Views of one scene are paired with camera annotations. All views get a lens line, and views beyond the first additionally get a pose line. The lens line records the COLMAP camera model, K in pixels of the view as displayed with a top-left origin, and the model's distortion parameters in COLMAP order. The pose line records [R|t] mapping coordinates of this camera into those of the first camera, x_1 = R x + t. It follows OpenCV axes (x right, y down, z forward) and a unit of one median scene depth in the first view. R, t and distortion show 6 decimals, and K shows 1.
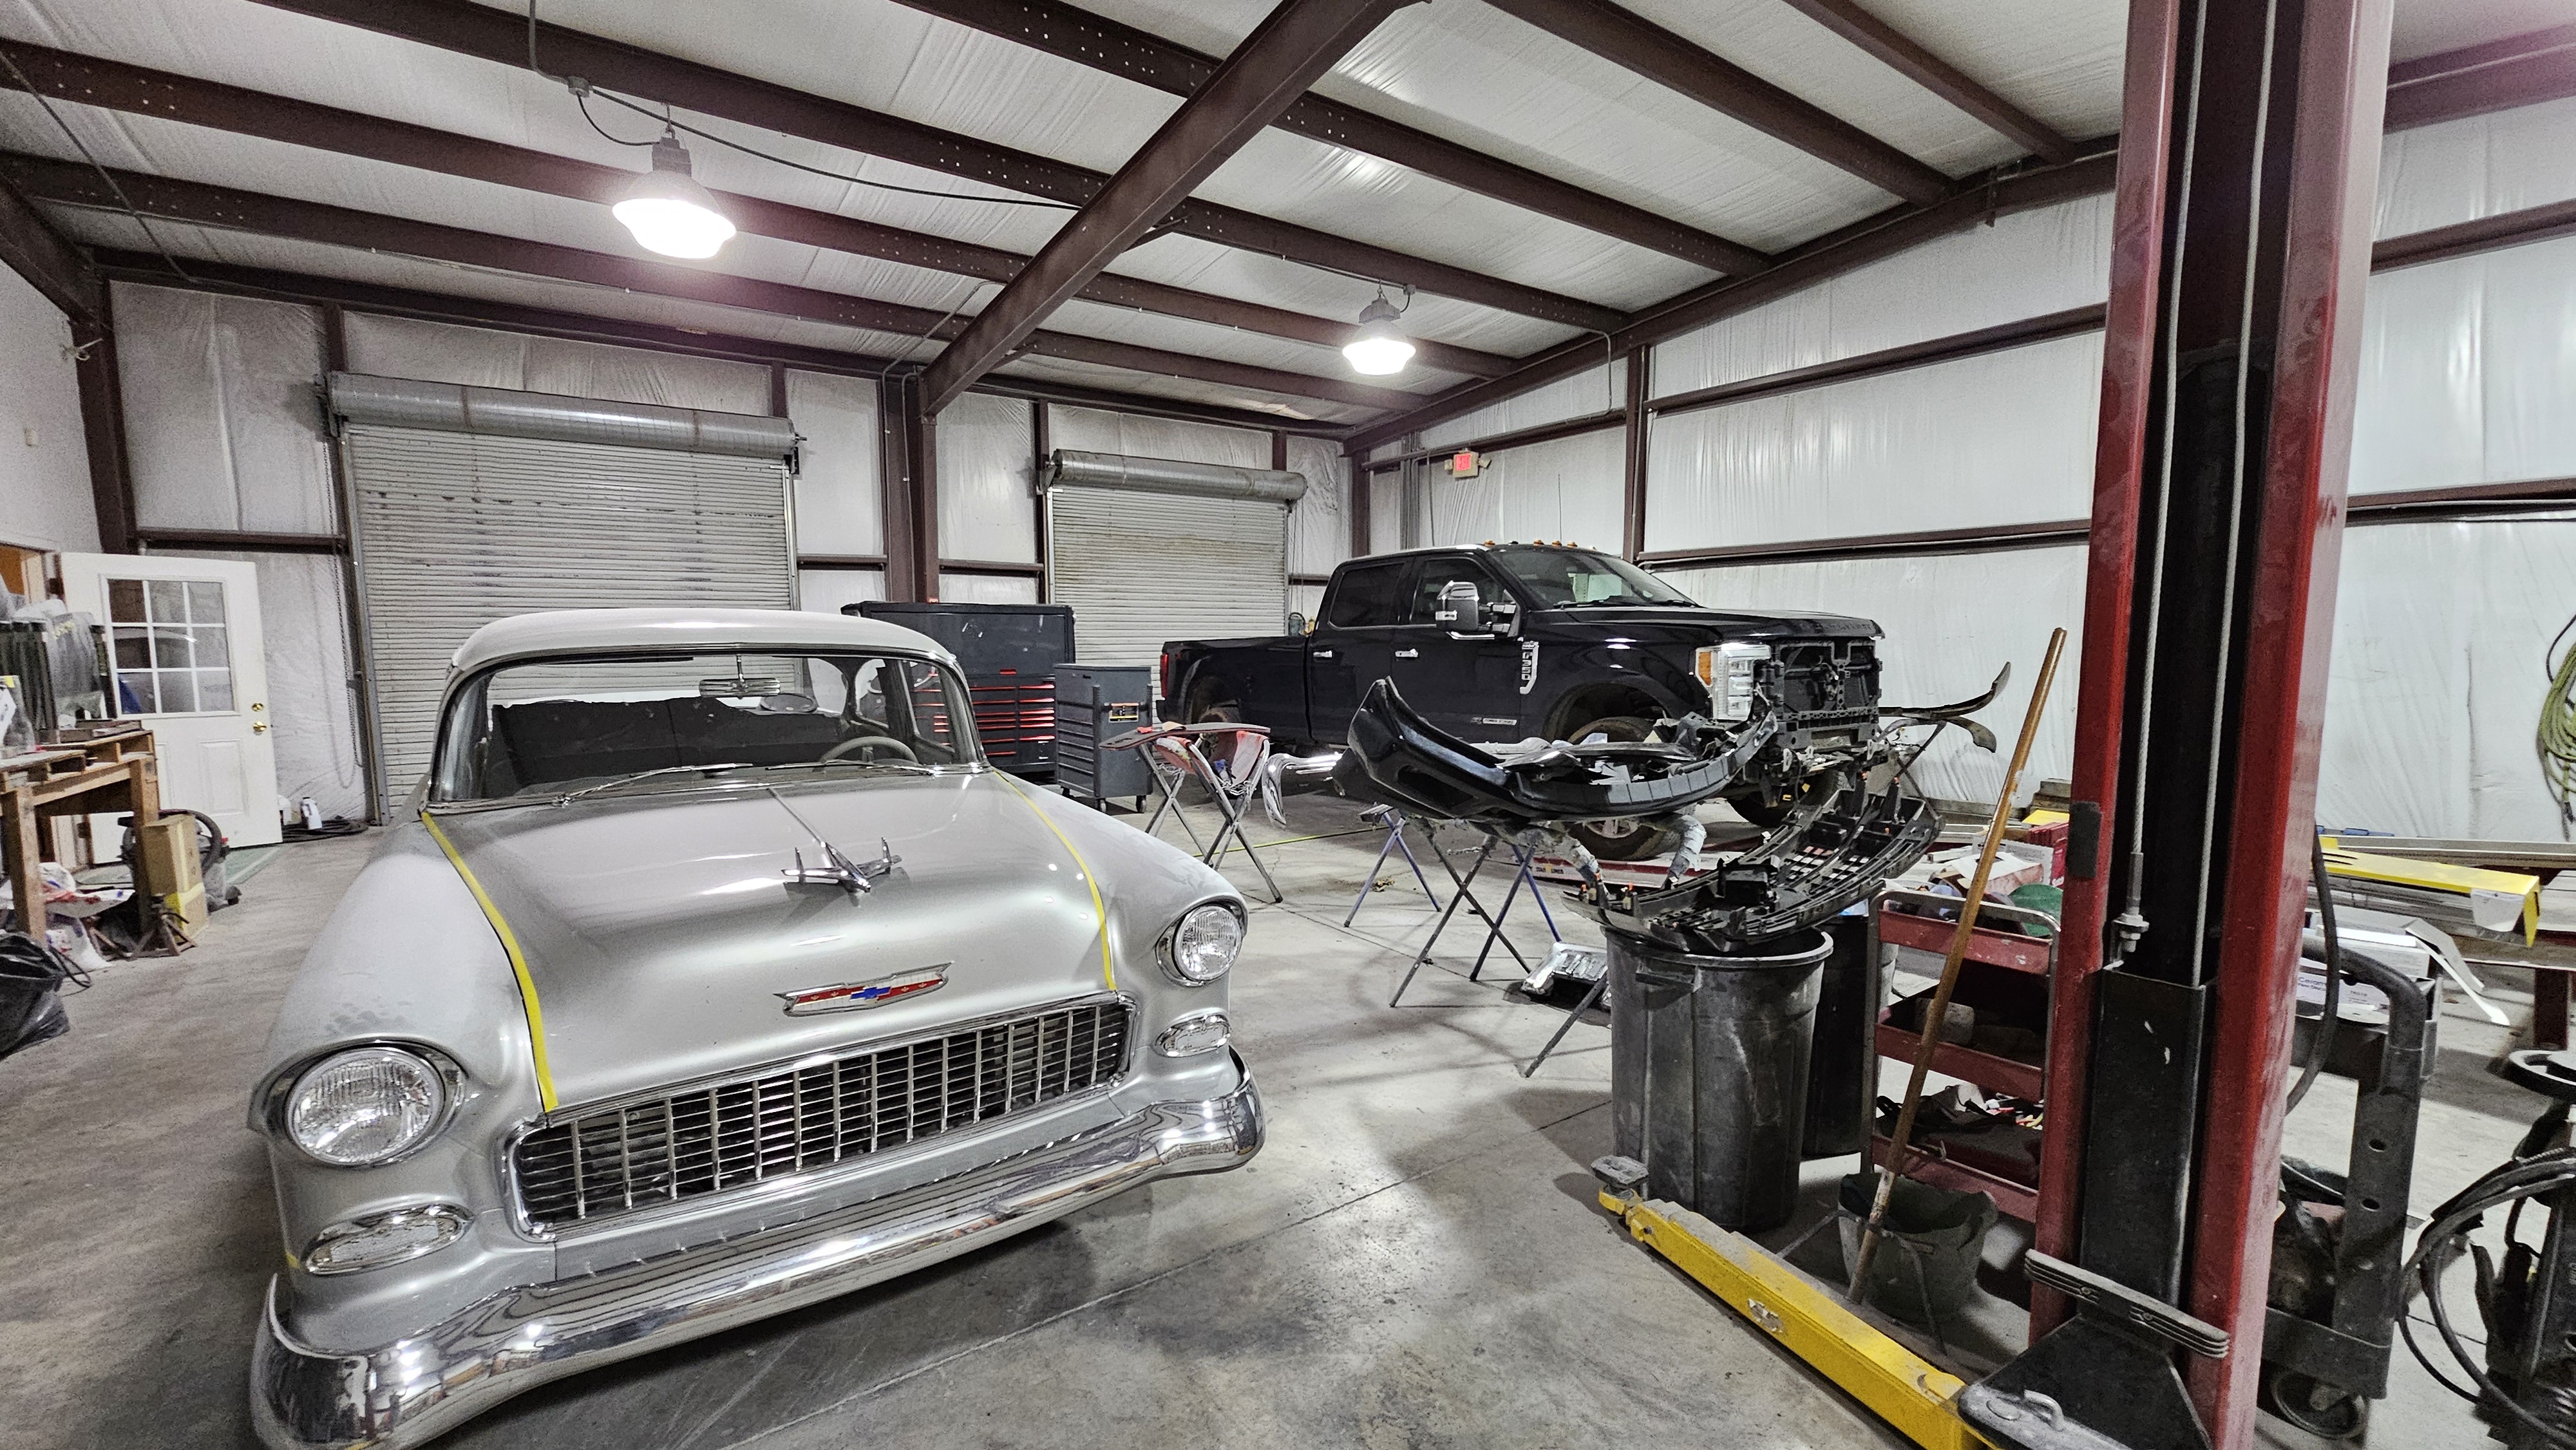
lens RADIAL K [[982.0, 0, 1291.9], [0, 982.0, 734.6], [0, 0, 1]] dist [-0.000604, 0.000006]
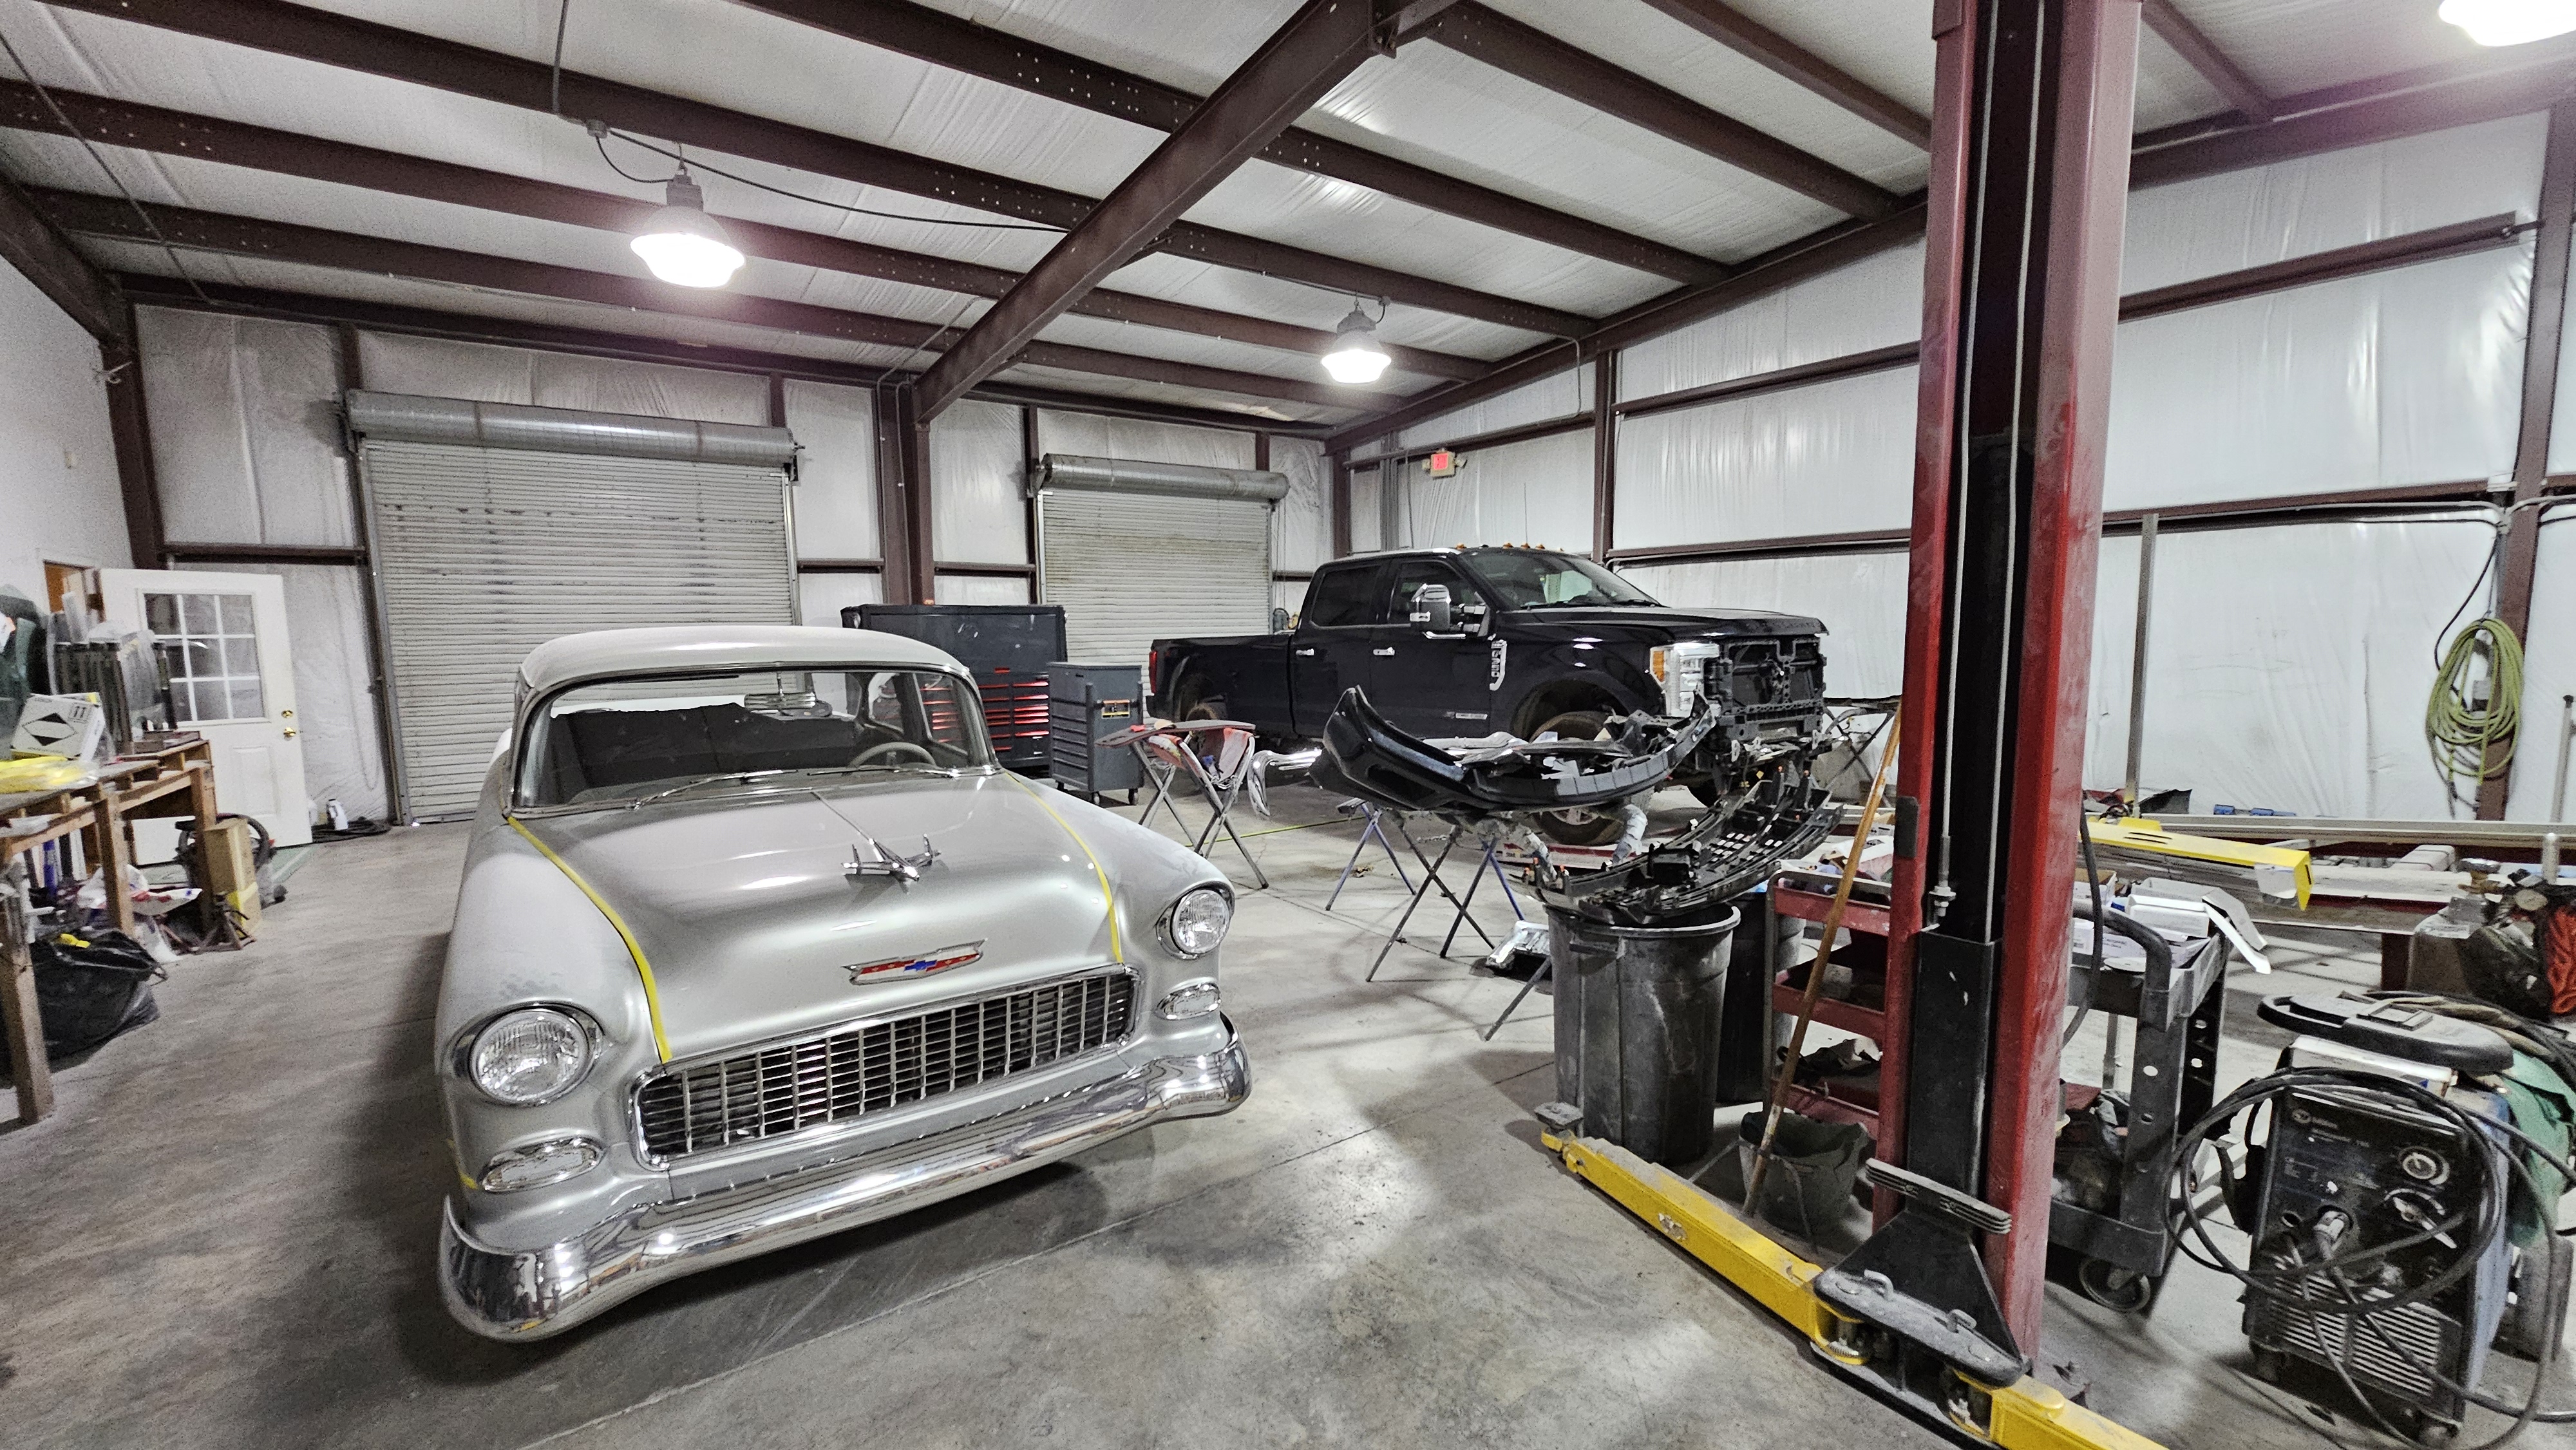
lens RADIAL K [[982.0, 0, 1290.1], [0, 982.0, 727.6], [0, 0, 1]] dist [-0.000604, 0.000006]
pose [[0.999885, -0.010103, 0.011312, 0.005815], [0.010043, 0.999935, 0.005383, -0.014643], [-0.011365, -0.005268, 0.999922, -0.103503]]
